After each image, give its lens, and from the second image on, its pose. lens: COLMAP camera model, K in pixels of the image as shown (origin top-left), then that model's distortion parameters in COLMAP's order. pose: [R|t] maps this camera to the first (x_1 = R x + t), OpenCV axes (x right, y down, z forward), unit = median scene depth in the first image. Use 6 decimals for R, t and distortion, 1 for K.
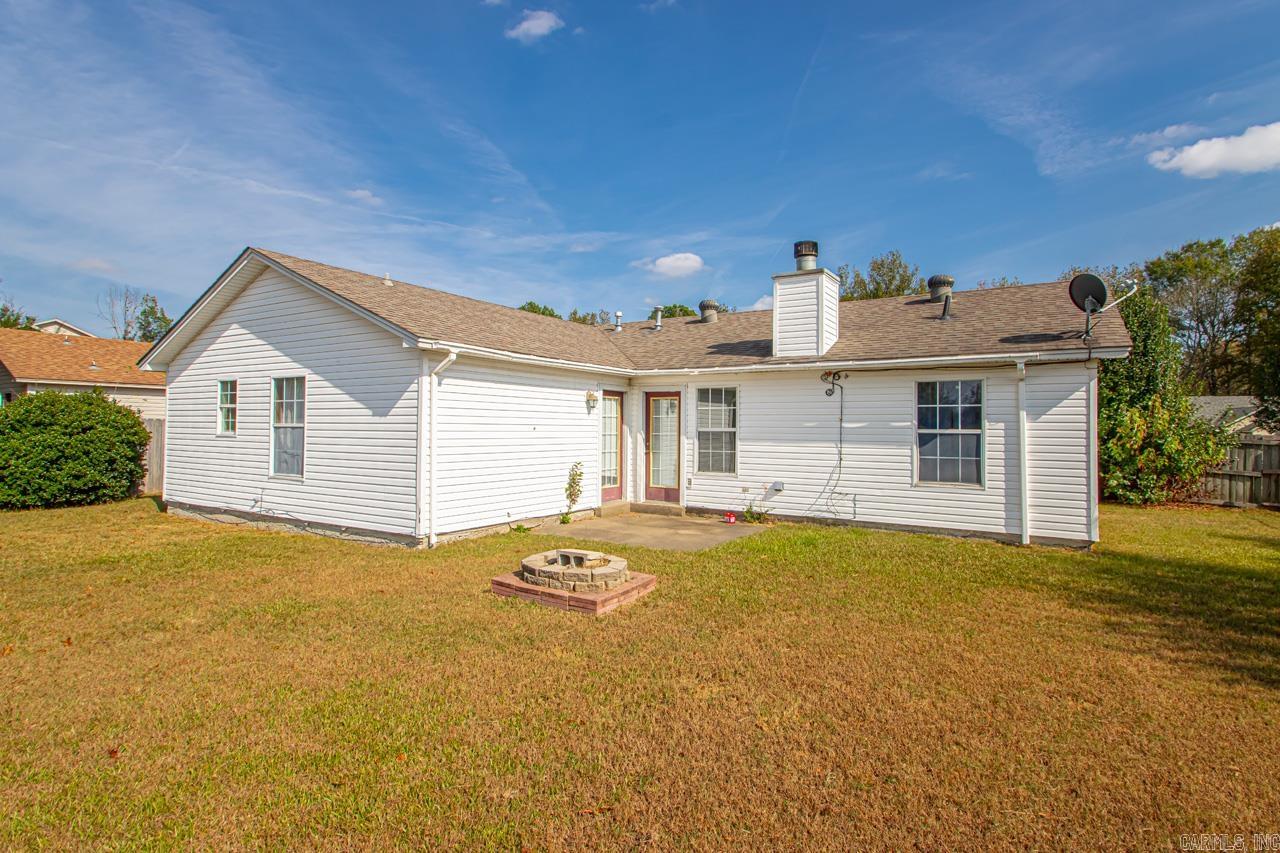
lens RADIAL K [[632.4, 0, 656.2], [0, 632.4, 400.9], [0, 0, 1]] dist [0.001338, -0.001654]
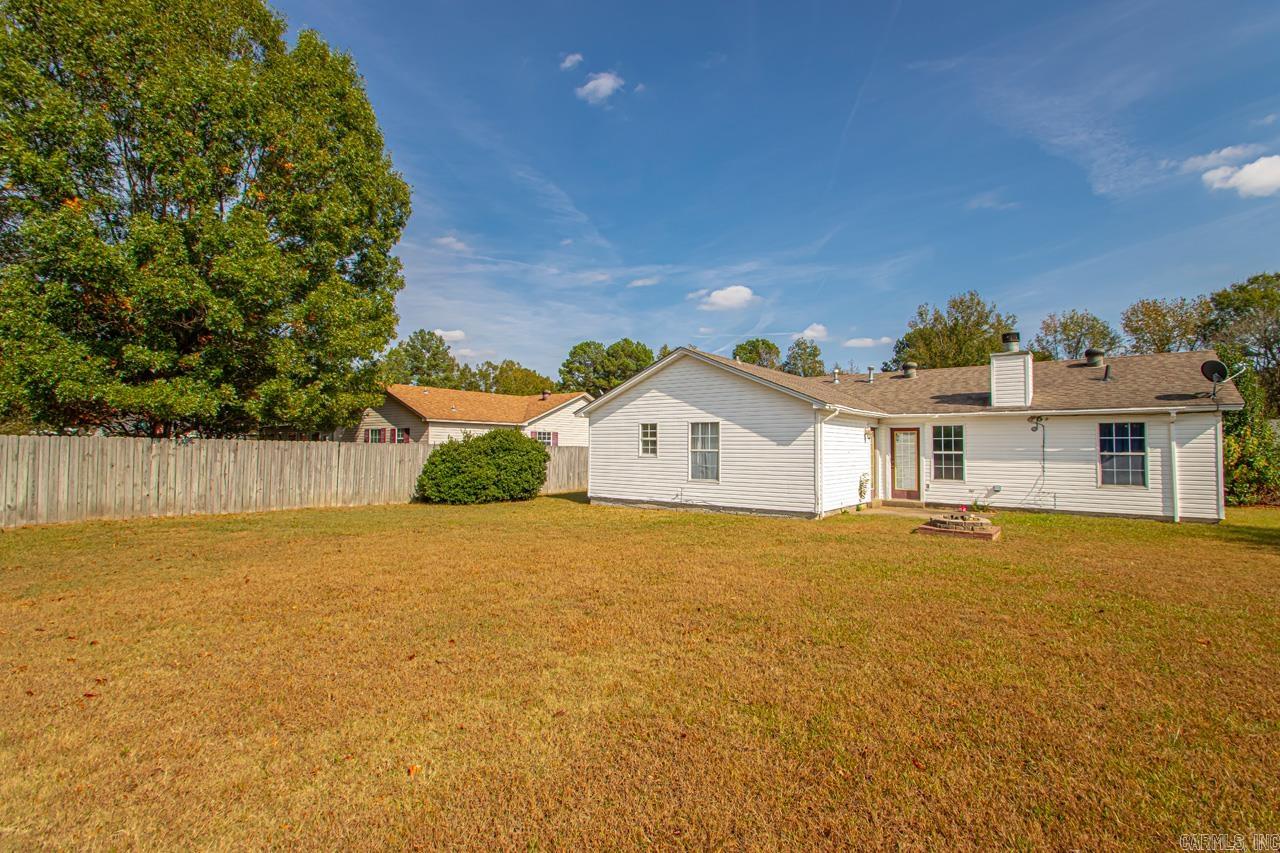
lens RADIAL K [[595.9, 0, 650.6], [0, 595.9, 424.3], [0, 0, 1]] dist [0.015931, -0.017286]
pose [[0.995611, -0.005881, -0.093404, -0.466565], [0.006097, 0.999979, 0.002032, -0.029591], [0.093390, -0.002592, 0.995626, -0.499666]]
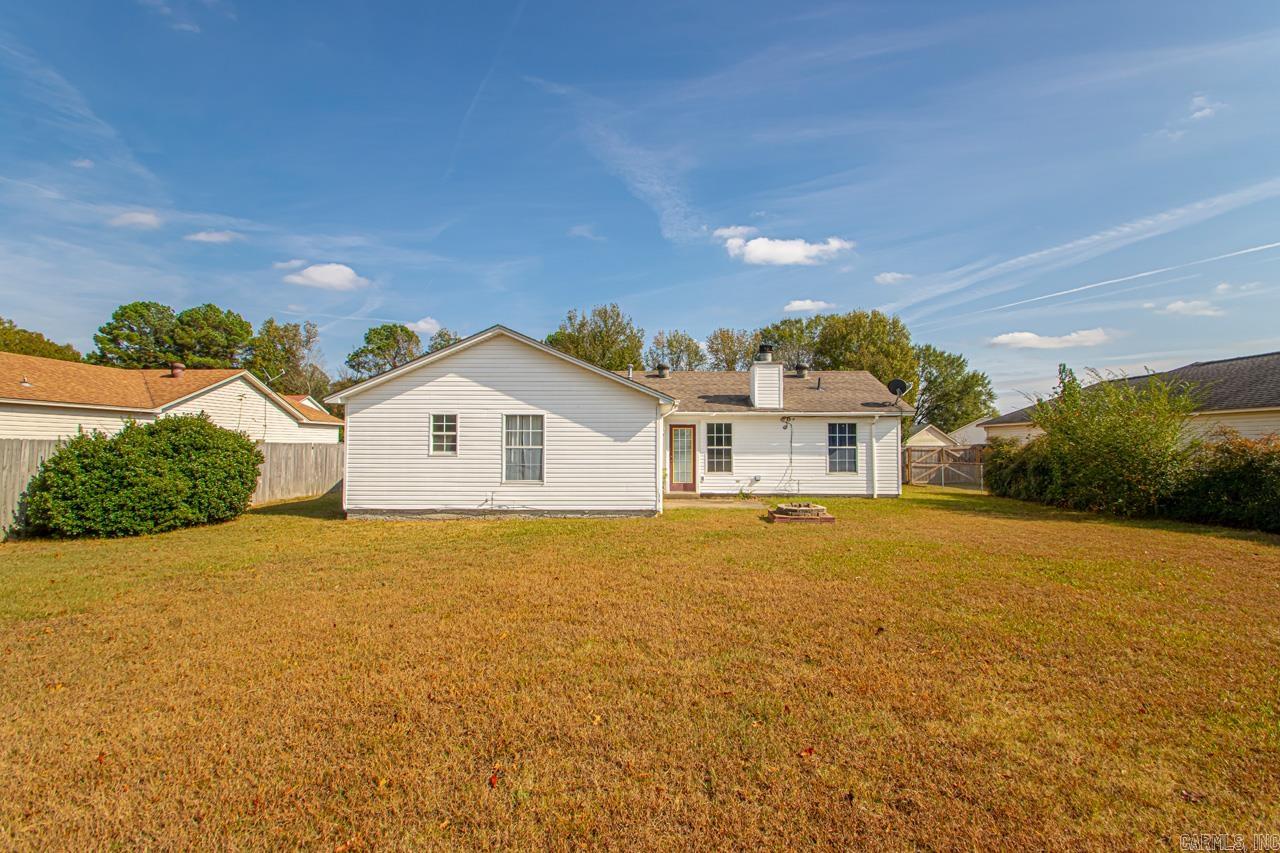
lens RADIAL K [[595.9, 0, 654.3], [0, 595.9, 442.6], [0, 0, 1]] dist [0.015931, -0.017286]
pose [[0.858021, -0.004975, 0.513591, -0.840667], [-0.016139, 0.999198, 0.036641, -0.023323], [-0.513361, -0.039728, 0.857252, -0.285007]]
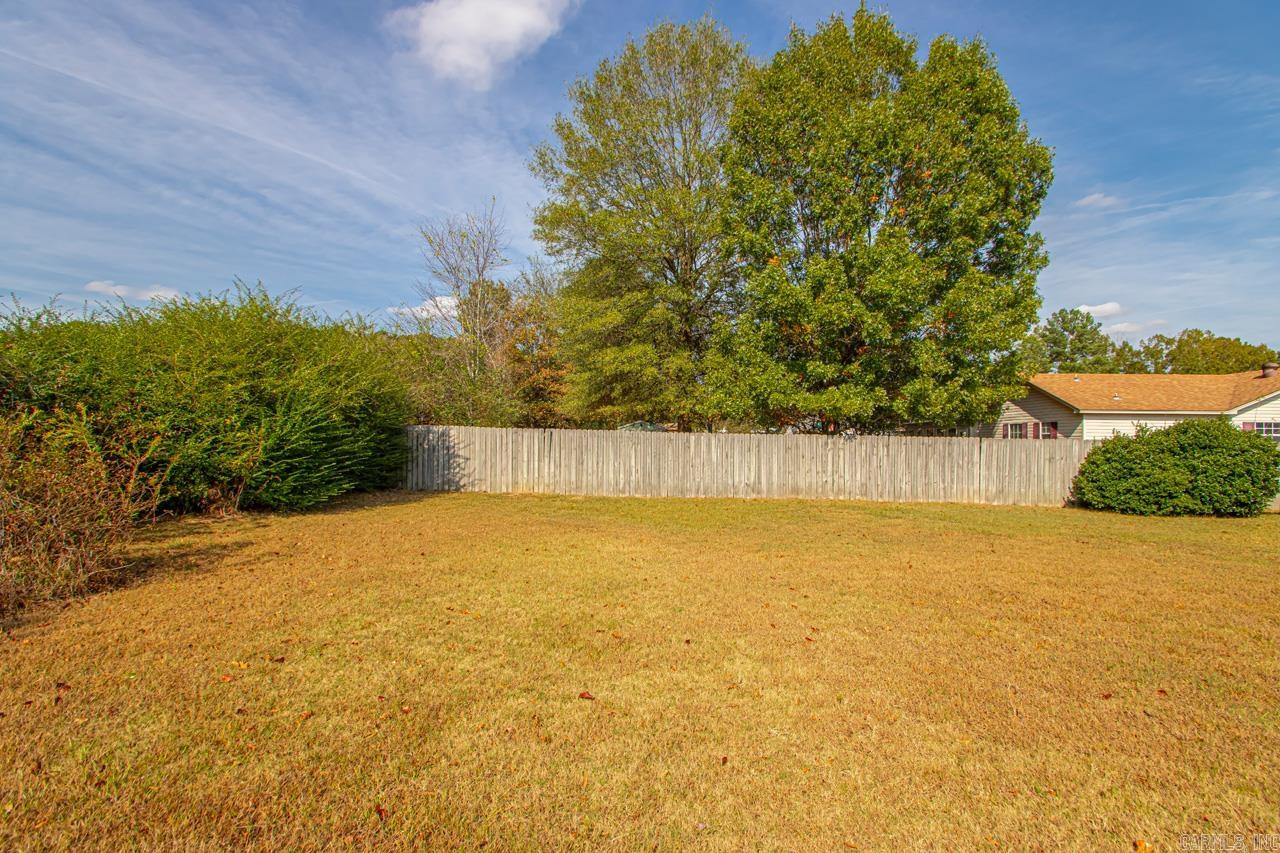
lens RADIAL K [[595.9, 0, 652.9], [0, 595.9, 425.1], [0, 0, 1]] dist [0.015931, -0.017286]
pose [[0.486439, -0.024242, -0.873378, -0.491944], [0.032793, 0.999417, -0.009477, -0.030569], [0.873099, -0.024031, 0.486951, -0.497650]]
